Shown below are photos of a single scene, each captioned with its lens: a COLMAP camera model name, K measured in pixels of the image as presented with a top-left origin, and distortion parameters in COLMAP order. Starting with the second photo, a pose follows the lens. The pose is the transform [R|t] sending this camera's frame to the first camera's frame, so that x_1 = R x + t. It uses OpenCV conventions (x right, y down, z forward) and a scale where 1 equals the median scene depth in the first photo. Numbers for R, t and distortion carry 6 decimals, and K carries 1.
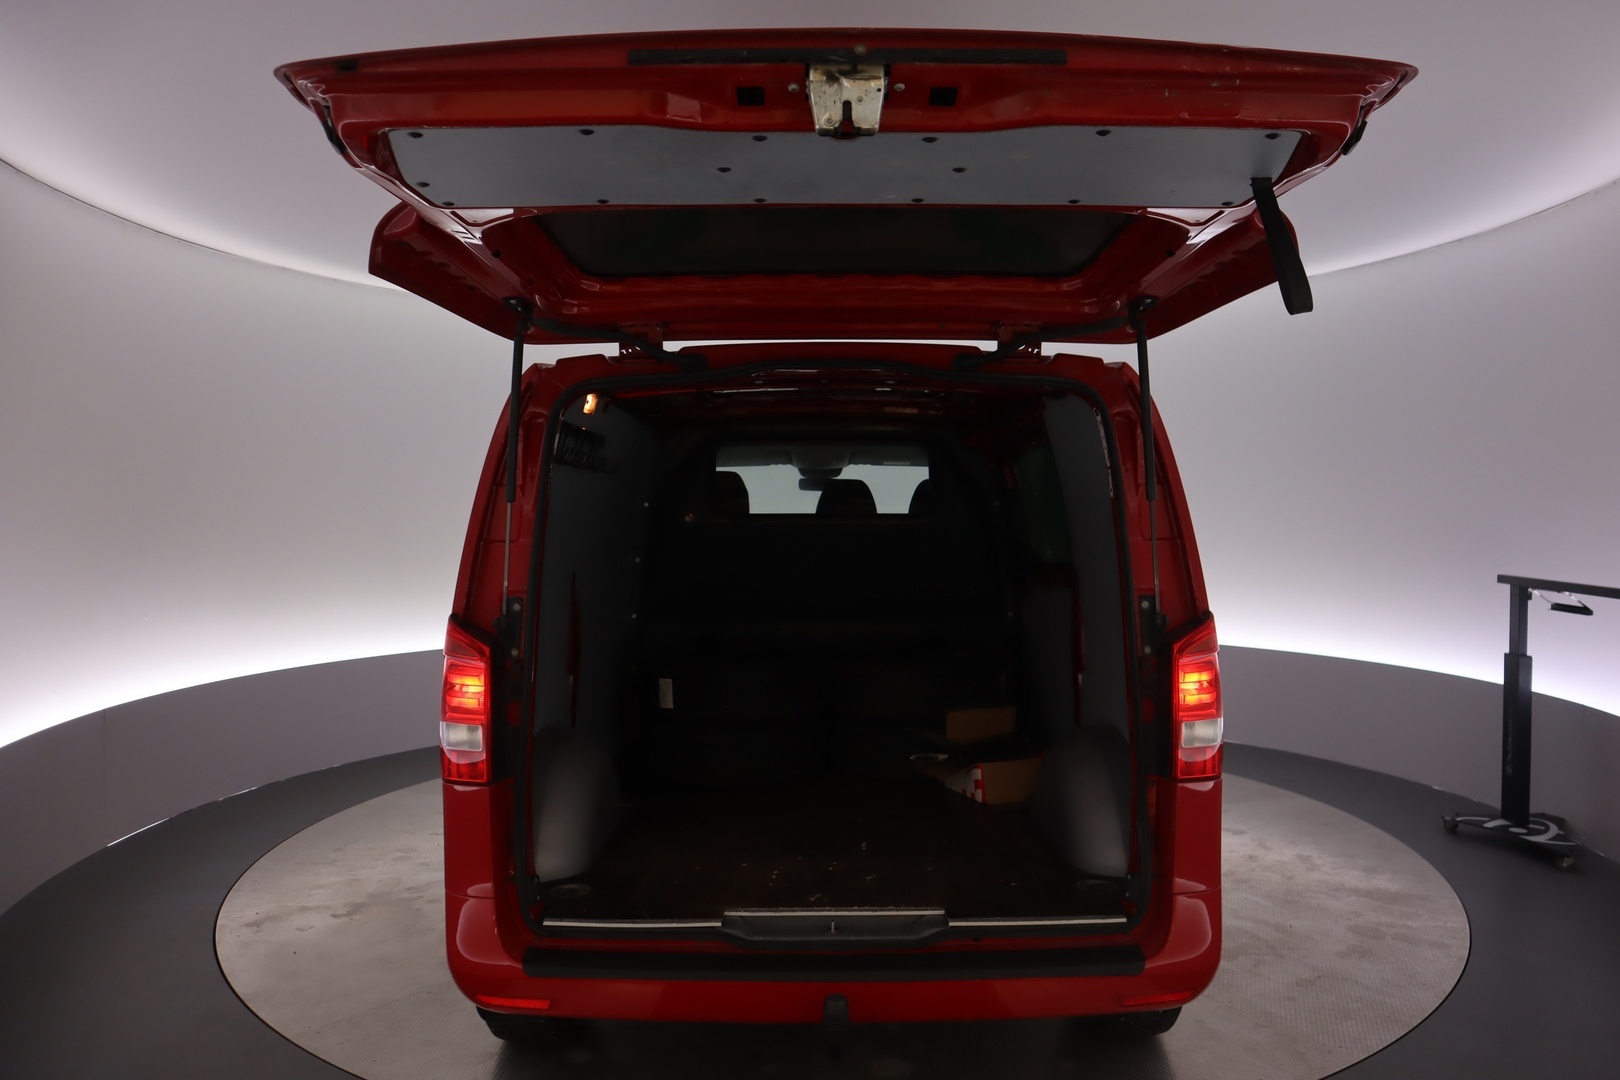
lens RADIAL K [[1141.4, 0, 810.0], [0, 1141.4, 540.0], [0, 0, 1]] dist [-0.128401, 0.085565]
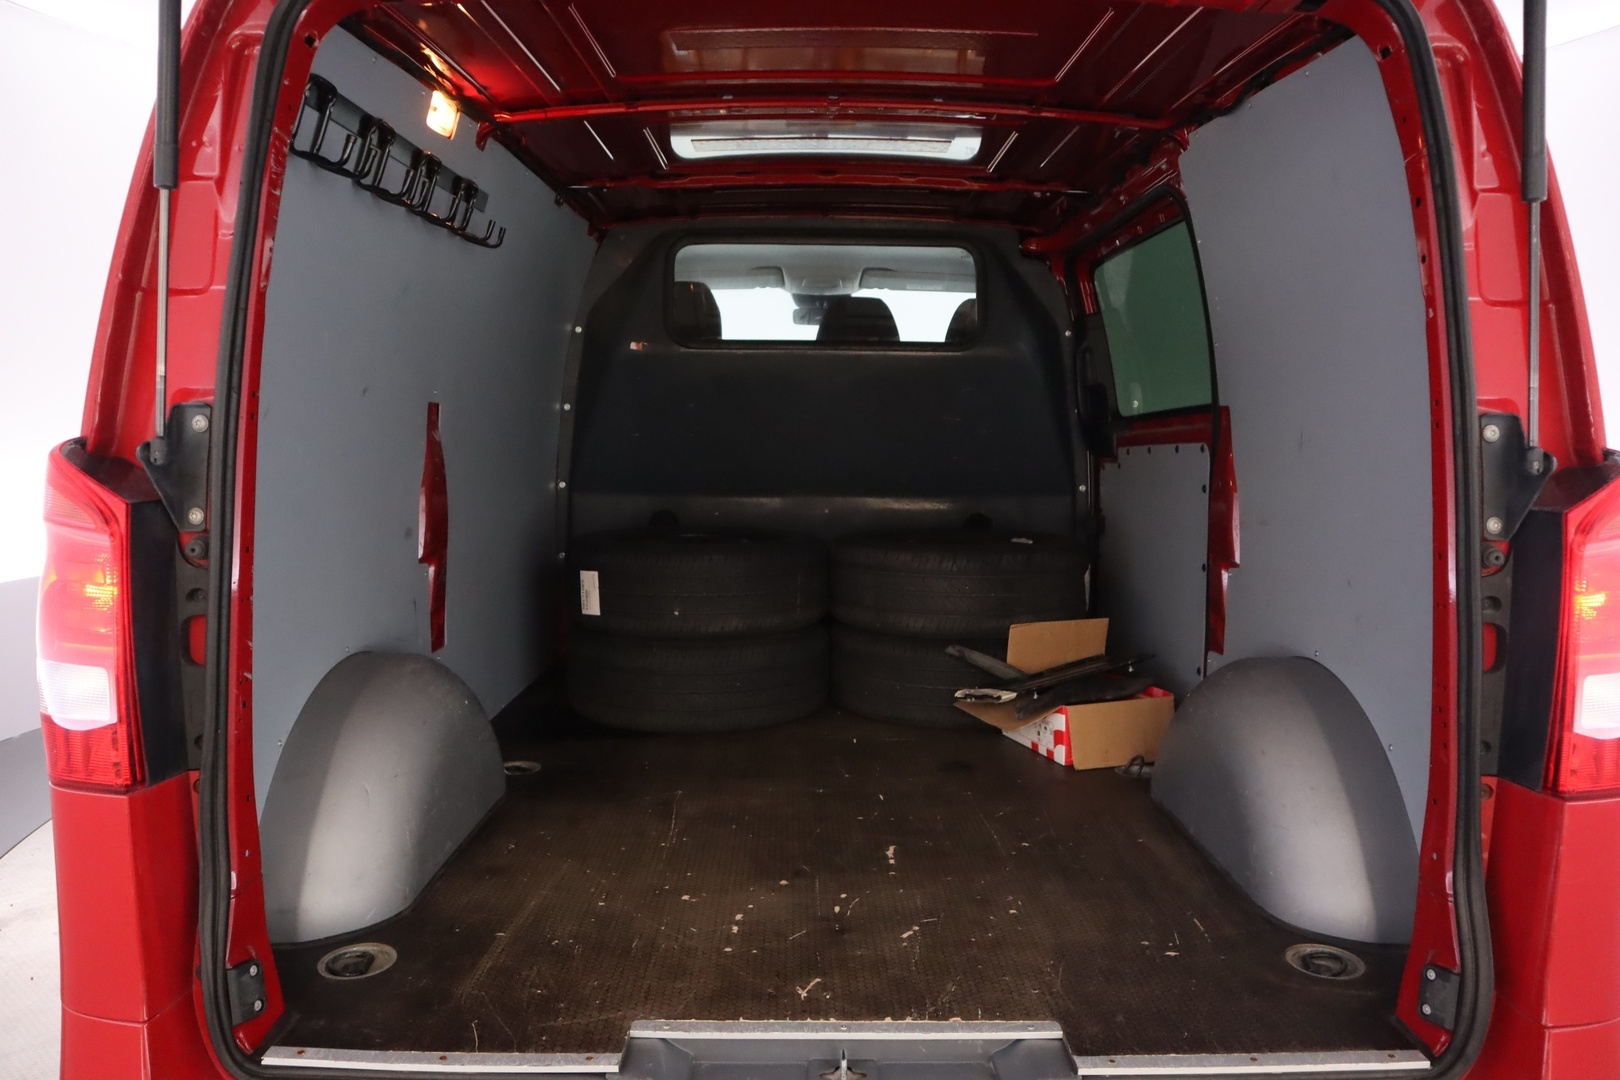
lens RADIAL K [[1141.4, 0, 810.0], [0, 1141.4, 540.0], [0, 0, 1]] dist [-0.128401, 0.085565]
pose [[0.999939, 0.010524, 0.003496, 0.000769], [-0.010803, 0.995620, 0.092862, 0.043294], [-0.002503, -0.092894, 0.995673, 0.362301]]
